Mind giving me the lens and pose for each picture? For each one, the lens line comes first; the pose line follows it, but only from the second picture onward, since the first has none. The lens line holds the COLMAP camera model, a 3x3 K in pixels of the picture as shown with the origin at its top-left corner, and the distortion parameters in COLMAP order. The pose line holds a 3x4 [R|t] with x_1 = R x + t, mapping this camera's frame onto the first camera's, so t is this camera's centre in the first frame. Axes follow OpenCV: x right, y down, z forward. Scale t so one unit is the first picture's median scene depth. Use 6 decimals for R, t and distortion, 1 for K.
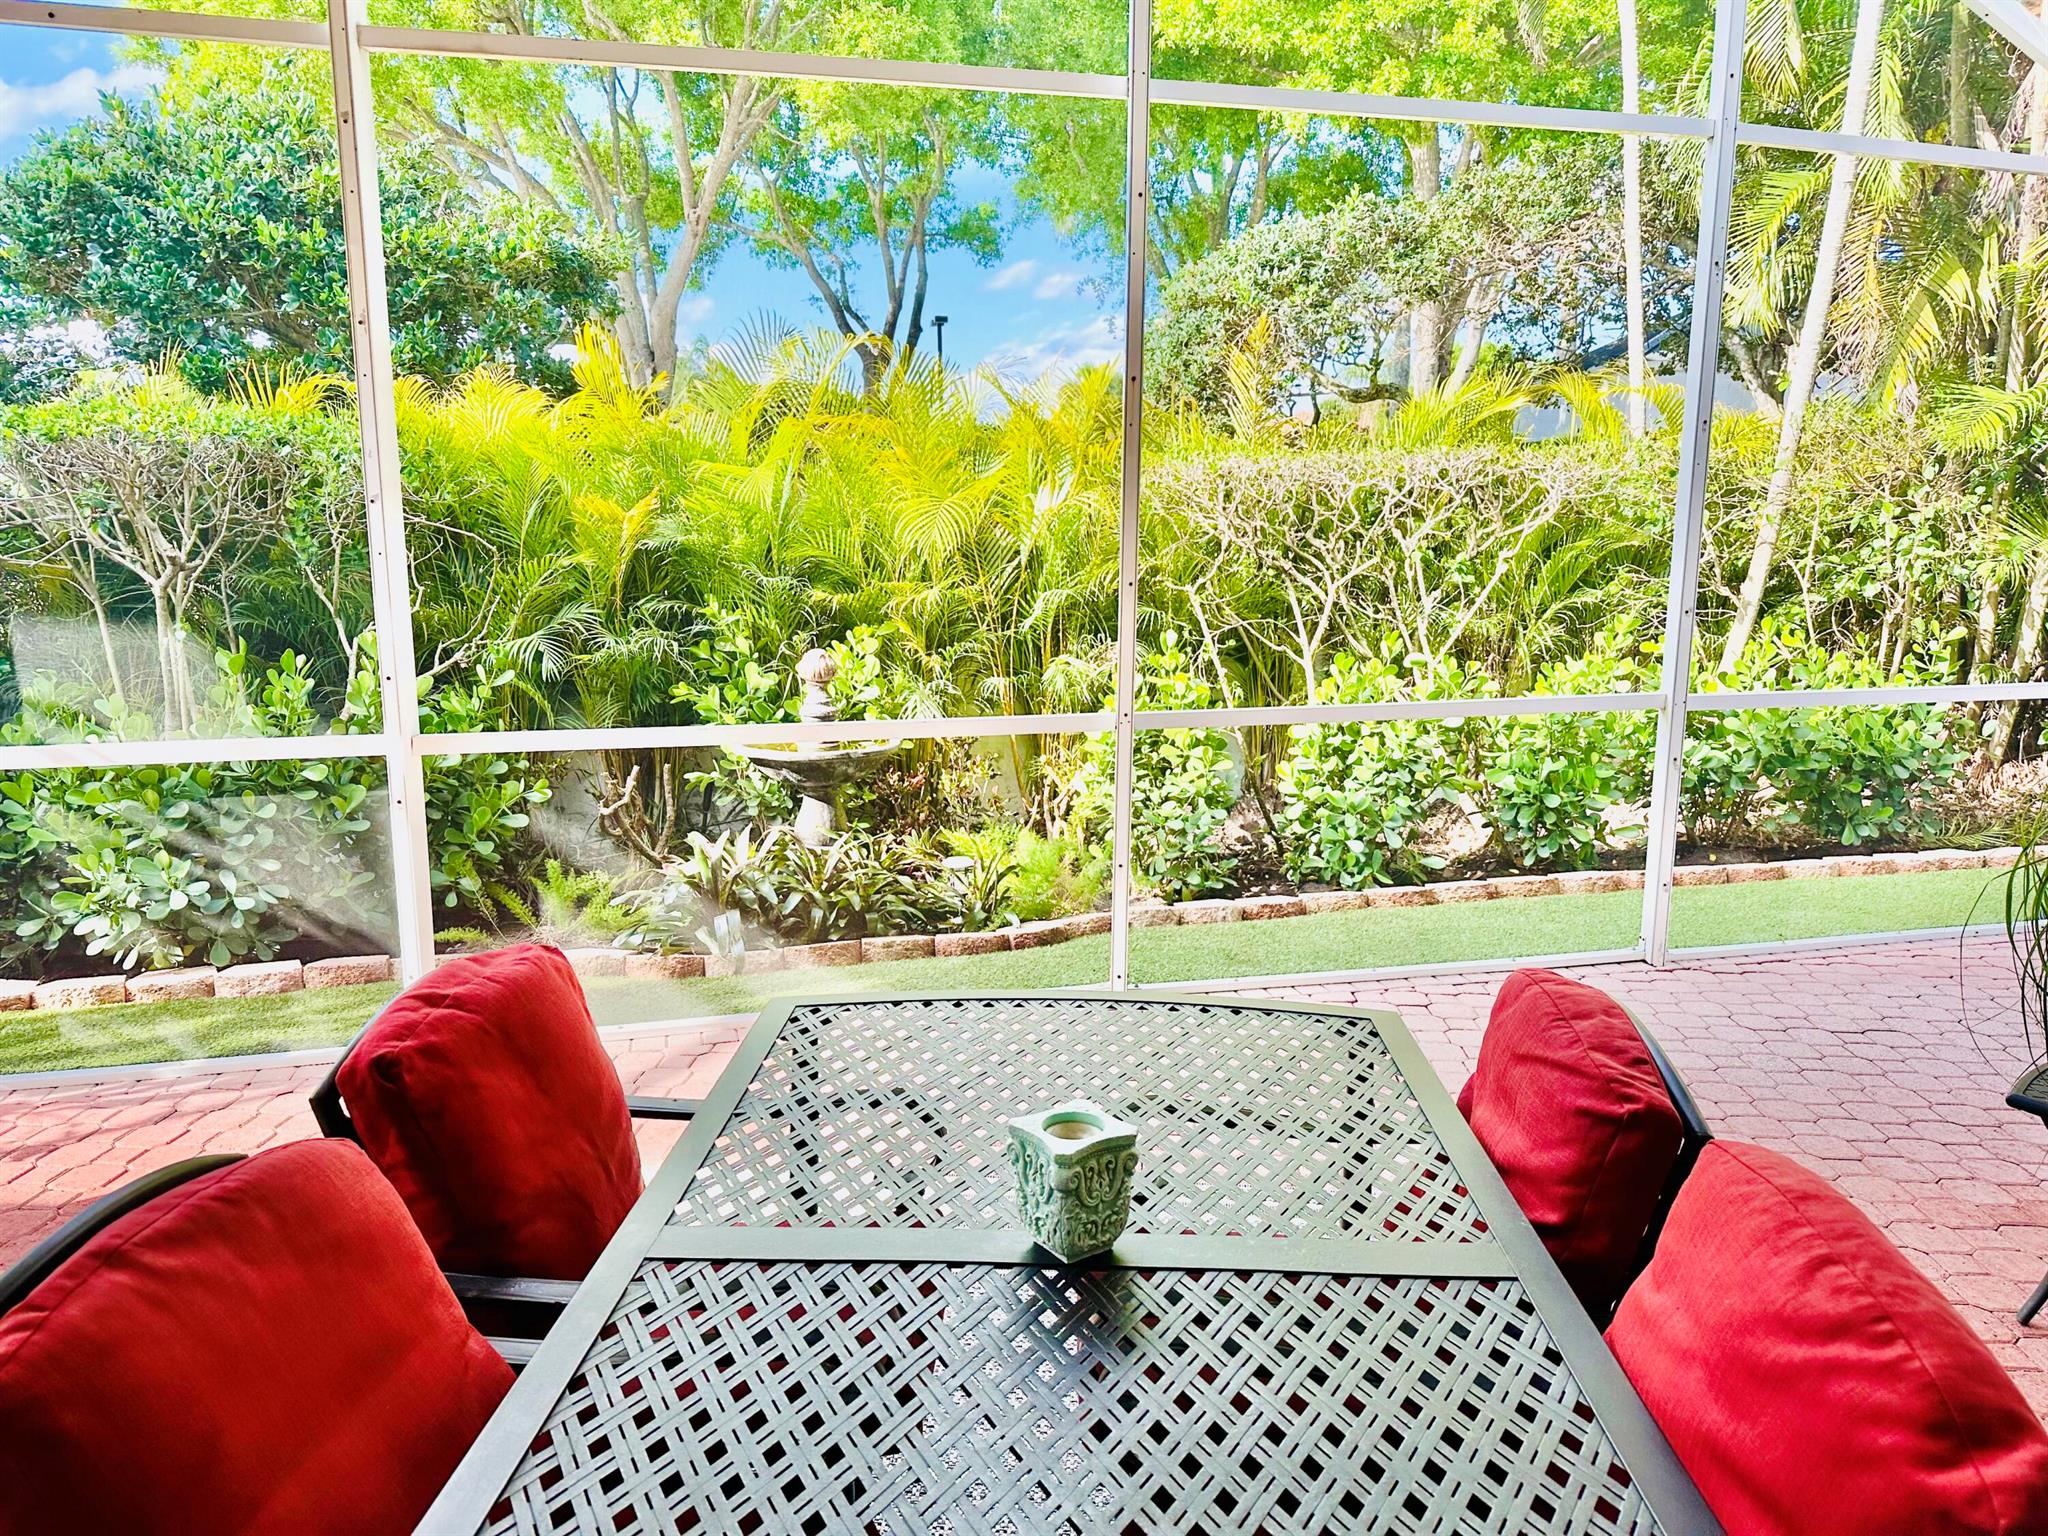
lens RADIAL K [[1445.8, 0, 1025.7], [0, 1445.8, 766.7], [0, 0, 1]] dist [0.049588, -0.023015]
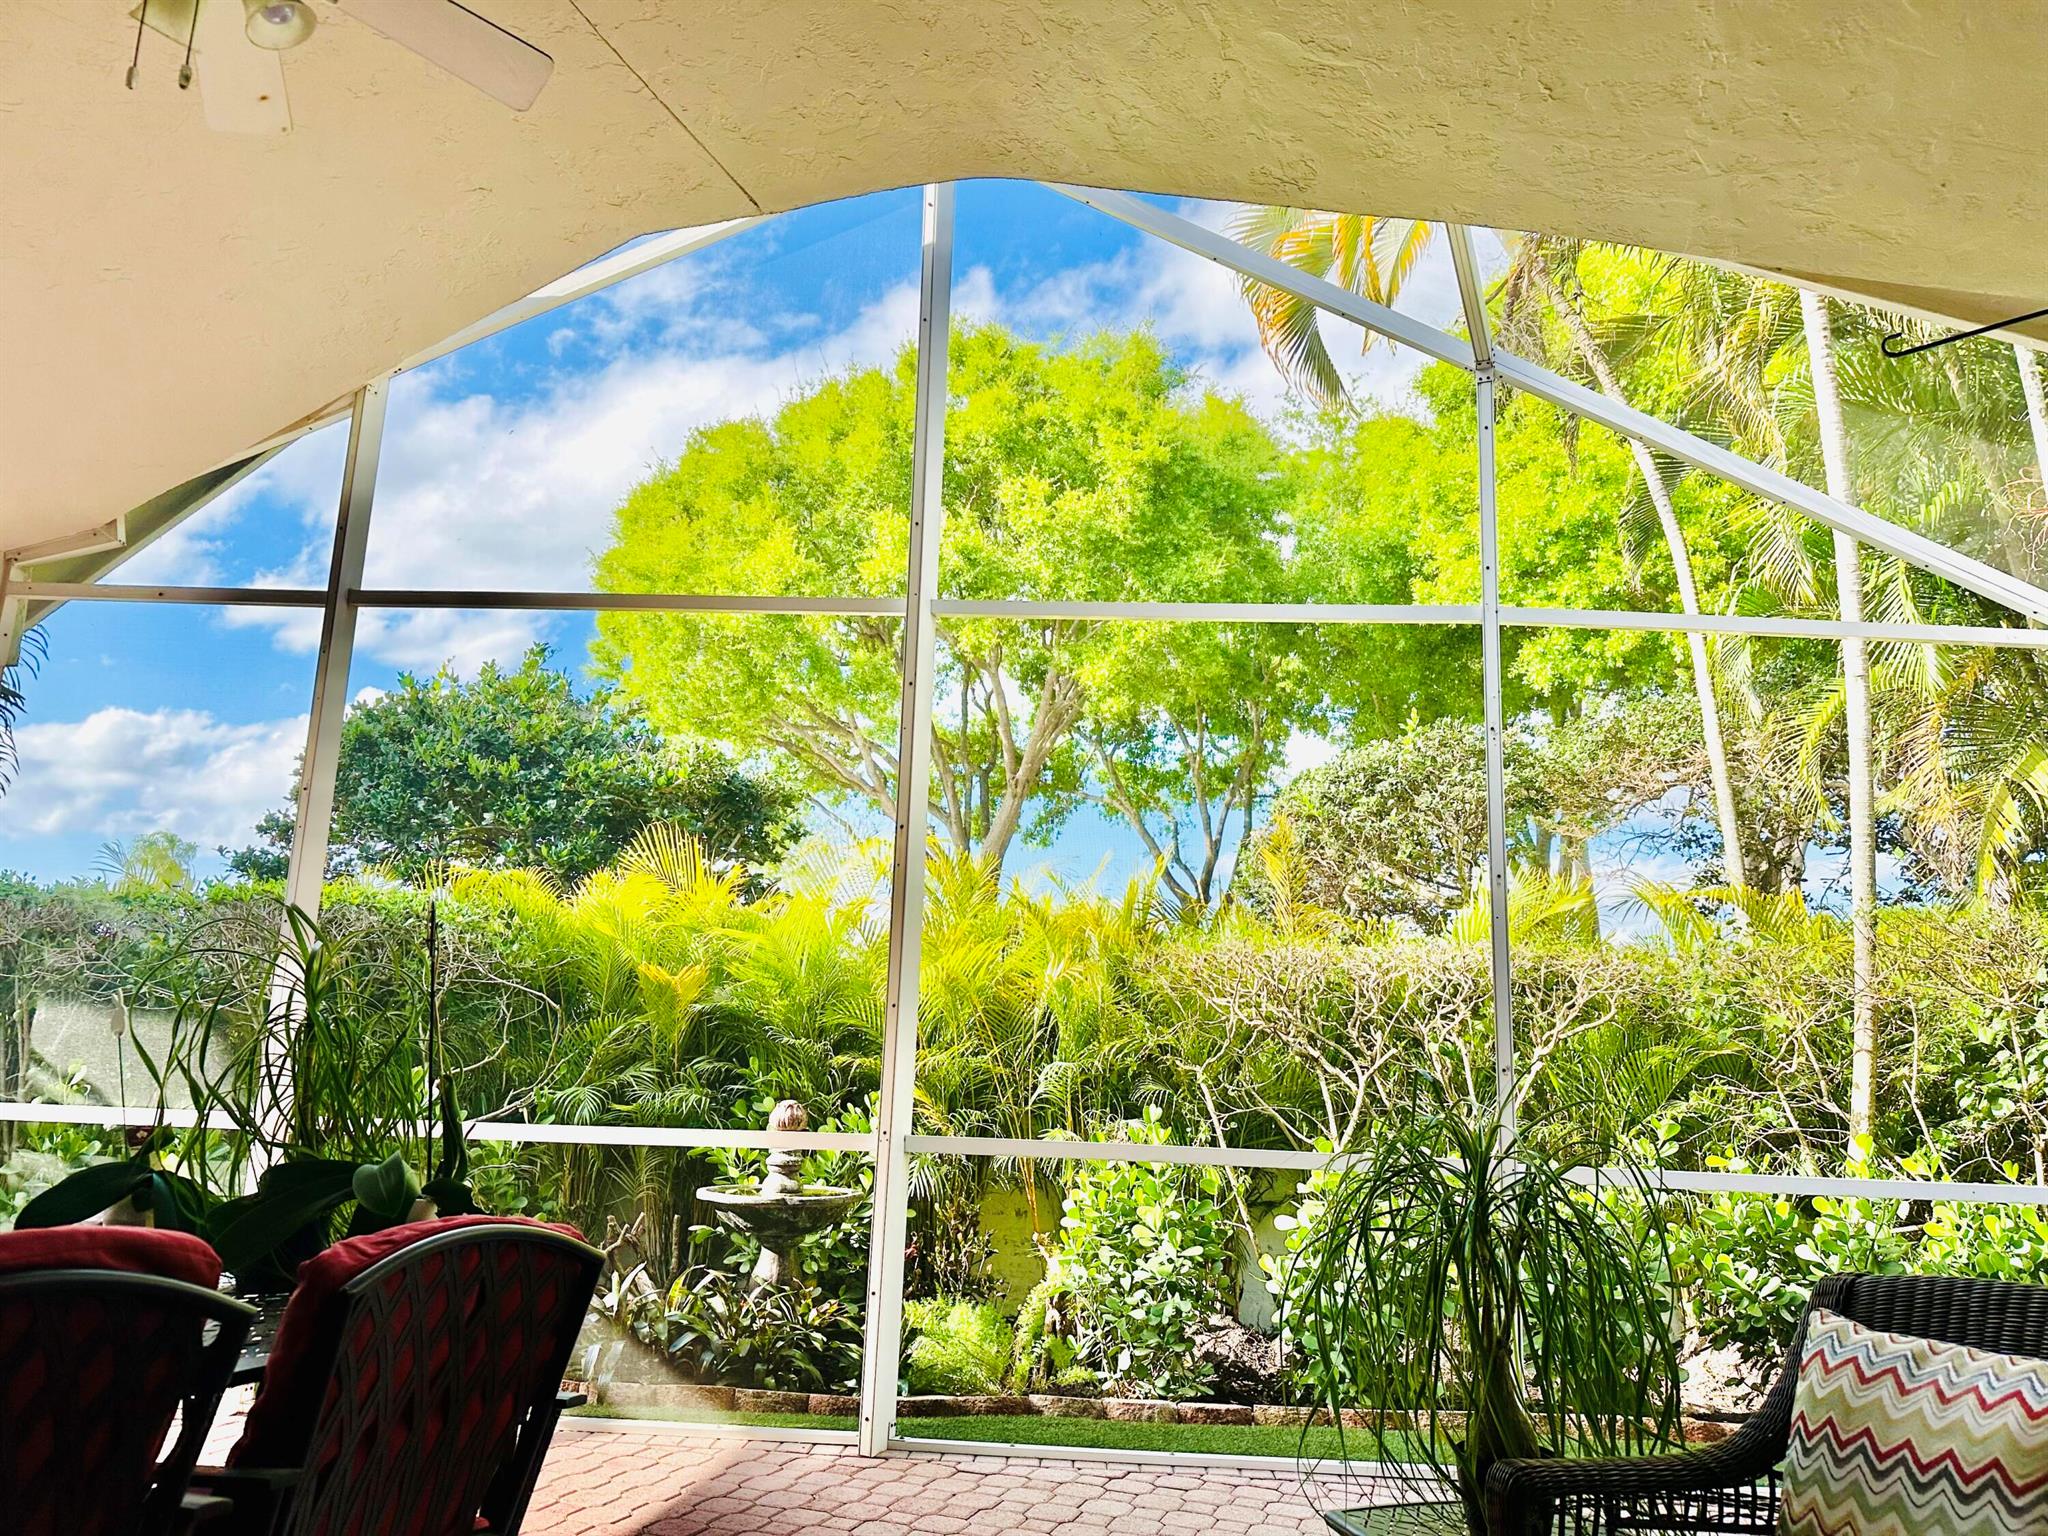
lens RADIAL K [[1445.8, 0, 1022.2], [0, 1445.8, 772.1], [0, 0, 1]] dist [0.049588, -0.023015]
pose [[0.952910, -0.026366, -0.302106, 0.312674], [-0.088332, 0.928882, -0.359687, 0.057726], [0.290104, 0.369435, 0.882812, 0.006850]]
